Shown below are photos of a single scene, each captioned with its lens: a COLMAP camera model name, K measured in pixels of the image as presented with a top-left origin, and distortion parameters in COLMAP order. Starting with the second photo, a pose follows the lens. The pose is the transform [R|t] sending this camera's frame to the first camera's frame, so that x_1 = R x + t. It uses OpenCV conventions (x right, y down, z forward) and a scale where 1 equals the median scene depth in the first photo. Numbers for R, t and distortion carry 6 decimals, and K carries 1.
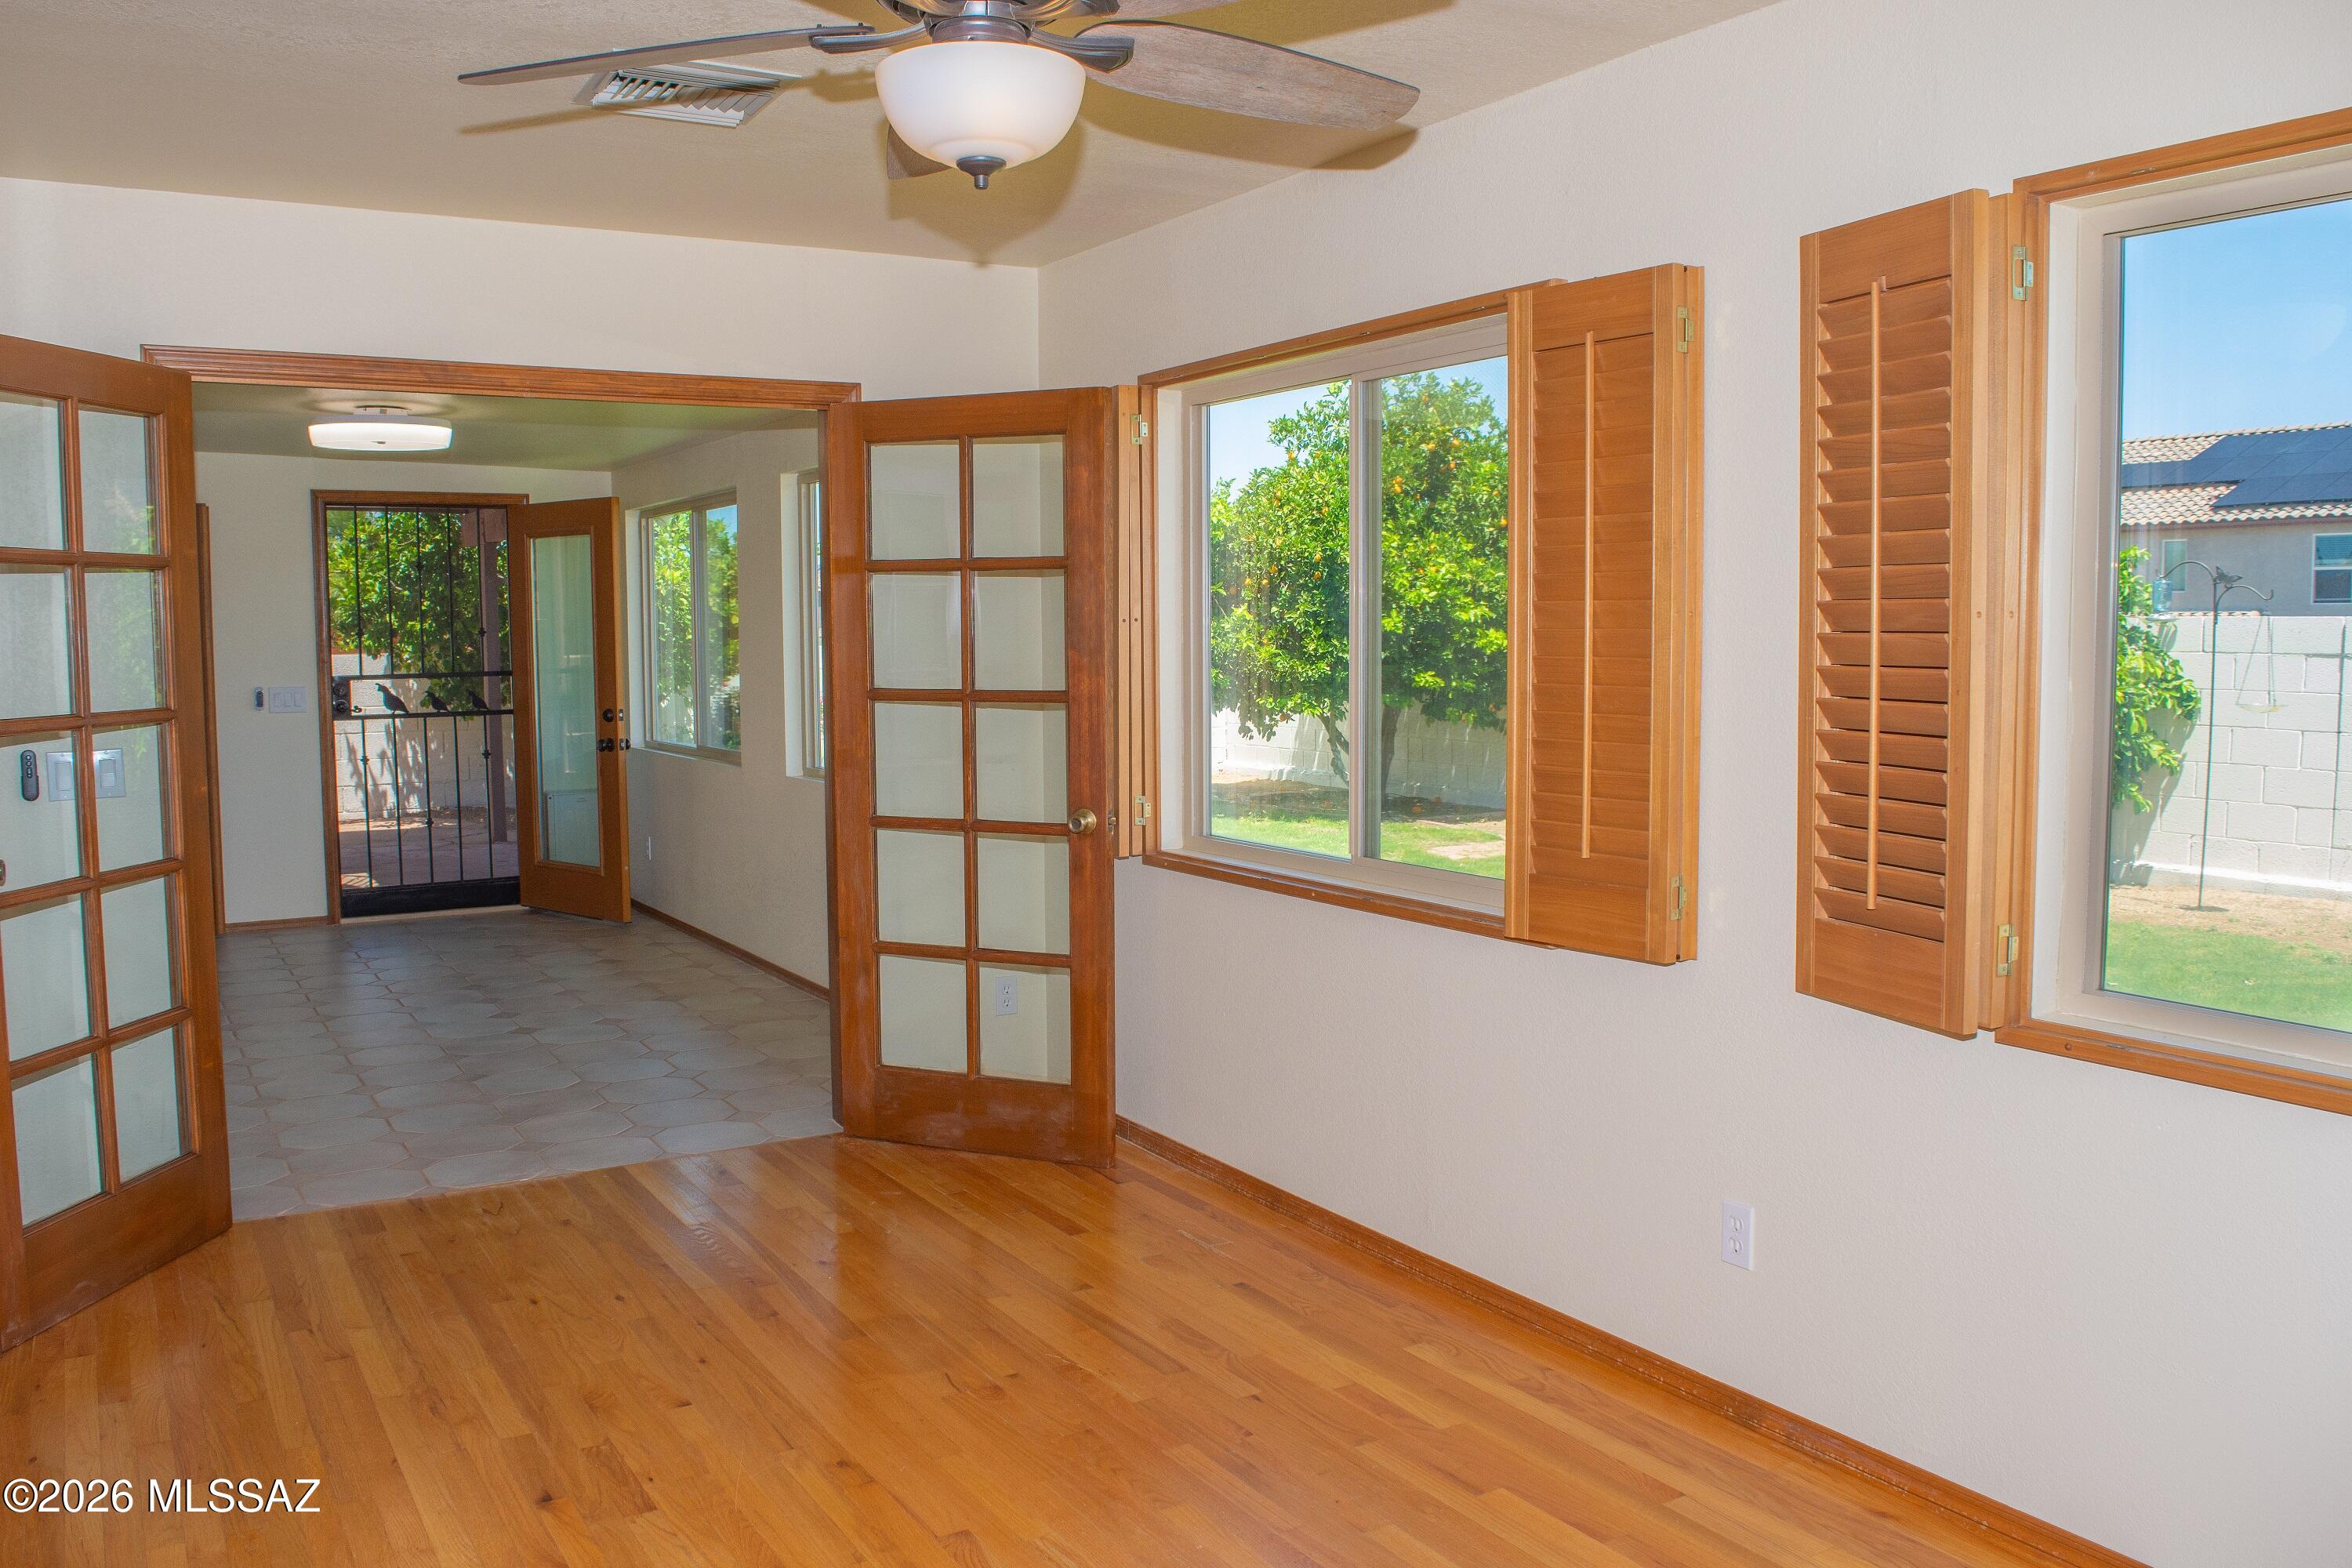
lens RADIAL K [[1858.6, 0, 1172.7], [0, 1858.6, 778.9], [0, 0, 1]] dist [-0.097455, 0.024982]
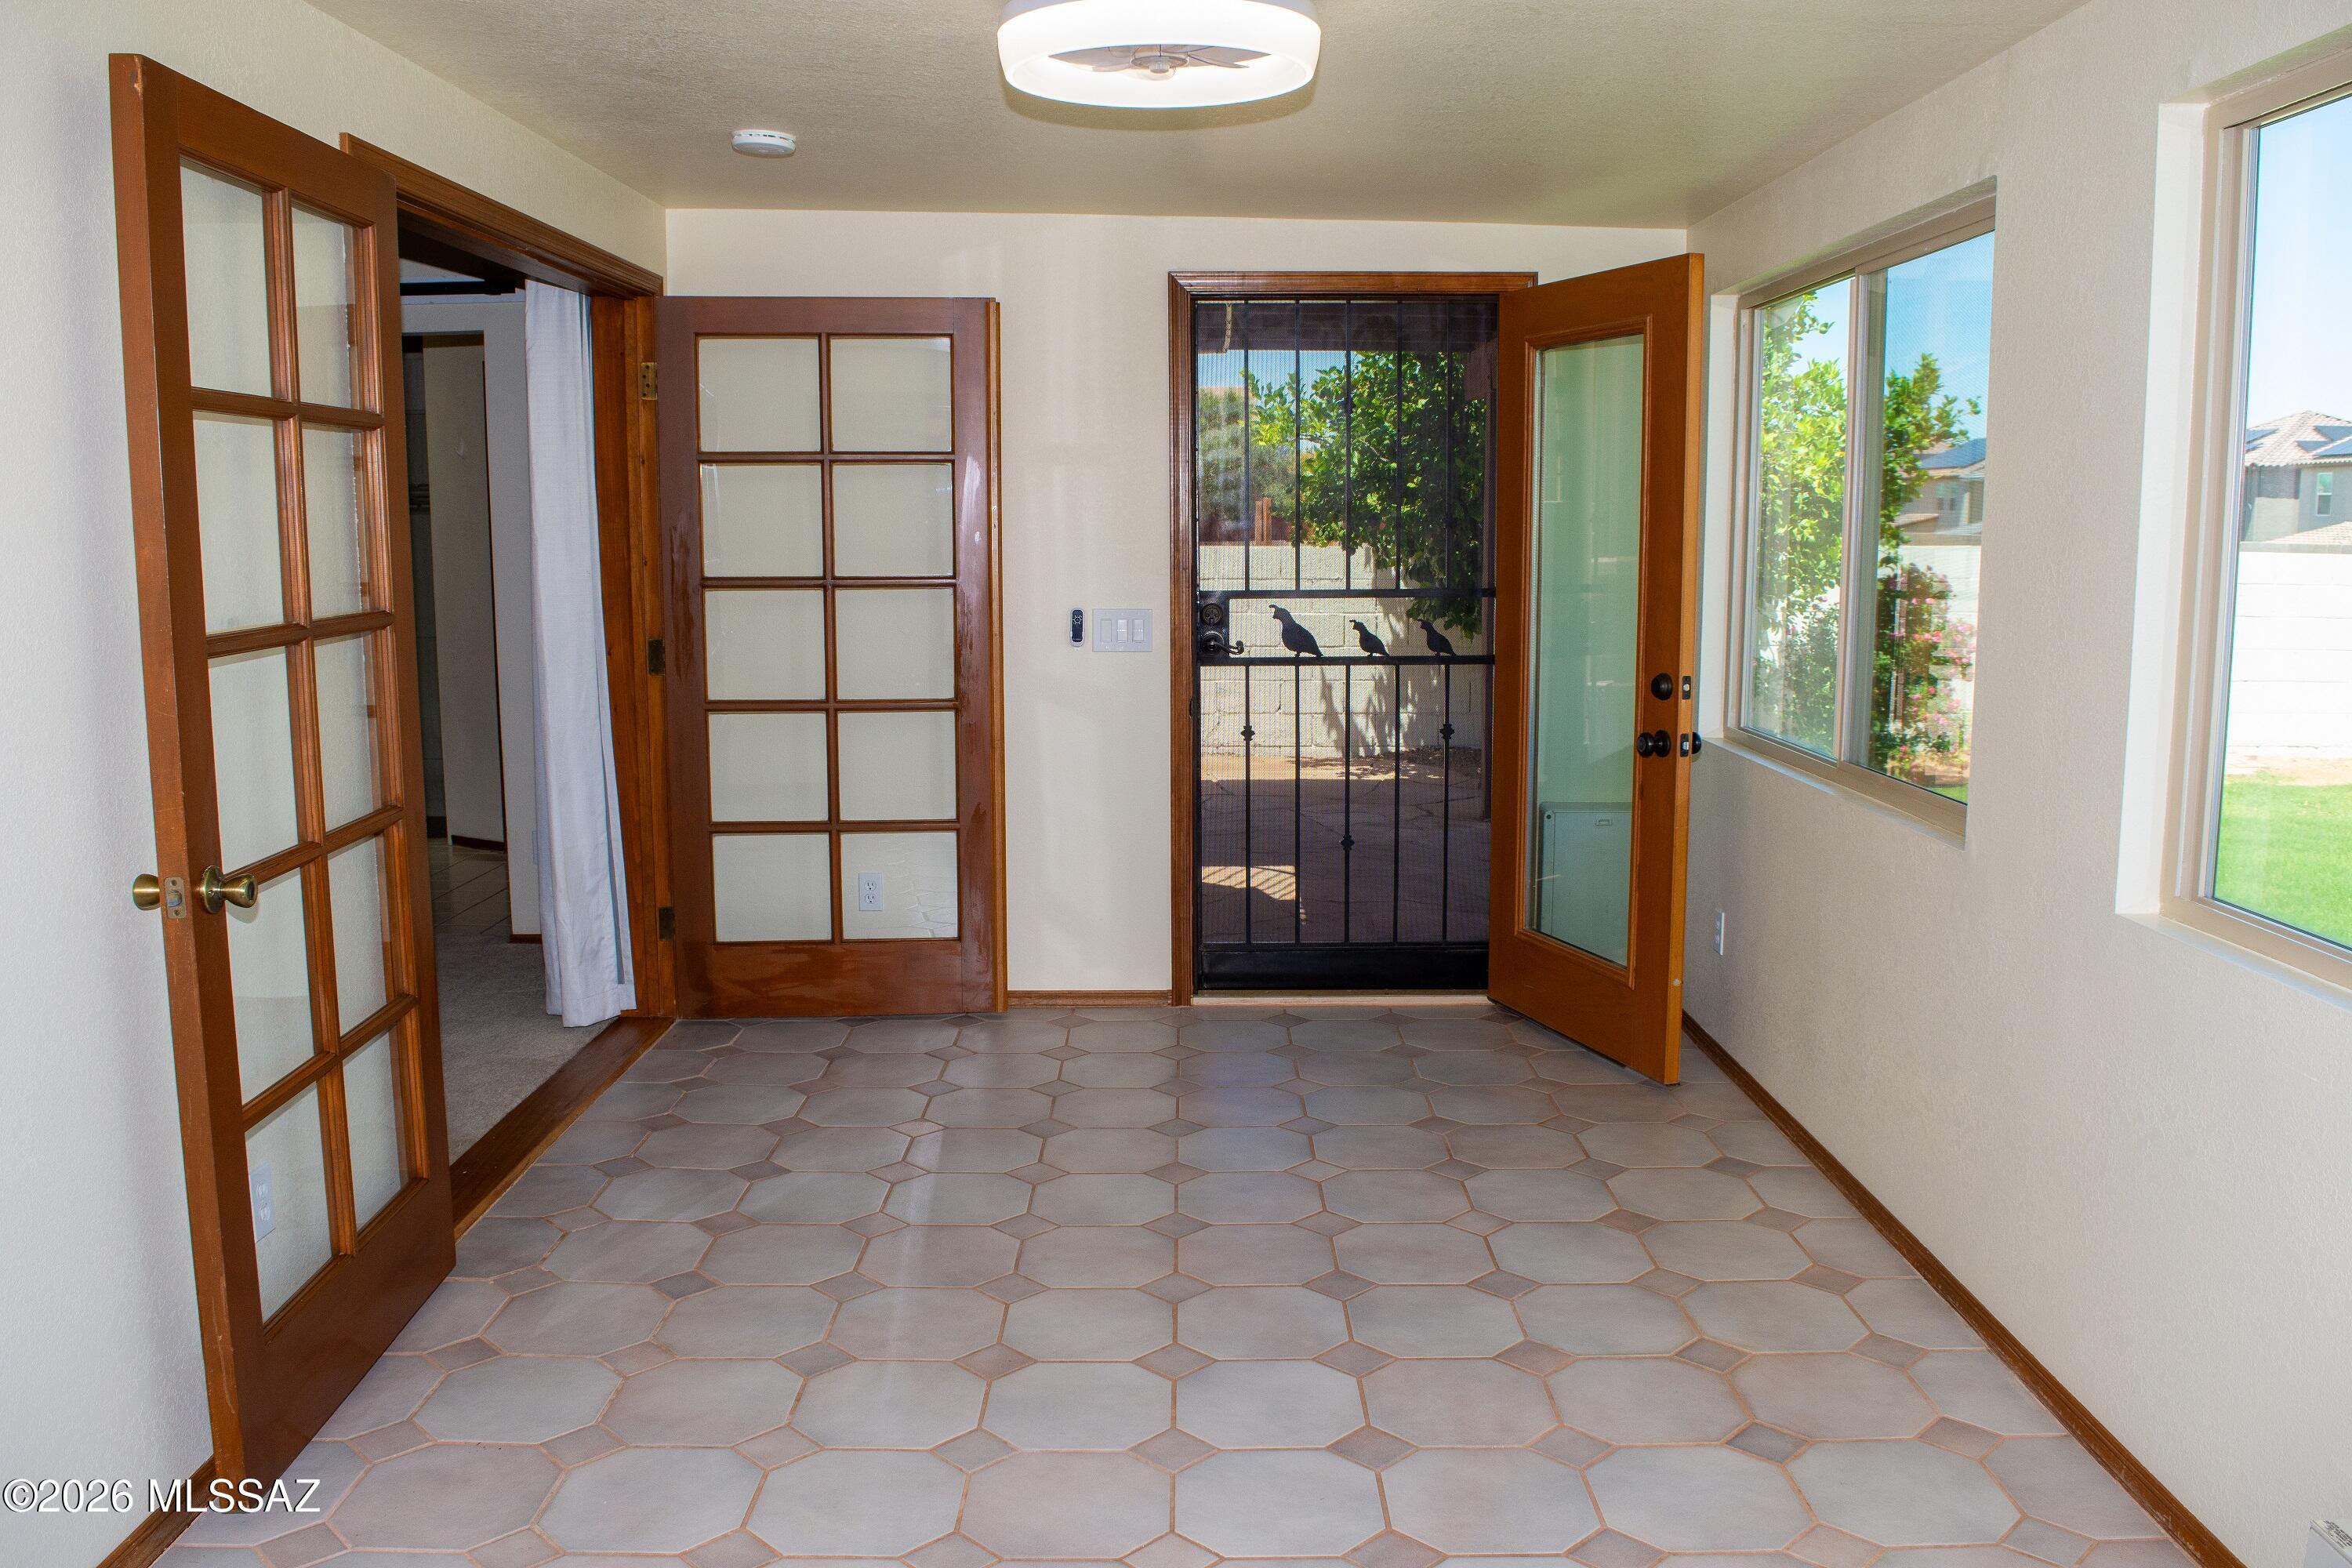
lens RADIAL K [[1858.6, 0, 1174.1], [0, 1858.6, 777.4], [0, 0, 1]] dist [-0.097455, 0.024982]
pose [[0.851950, 0.076464, -0.518010, -0.148164], [-0.046596, 0.996426, 0.070449, -0.037788], [0.521545, -0.035882, 0.852469, 0.471661]]
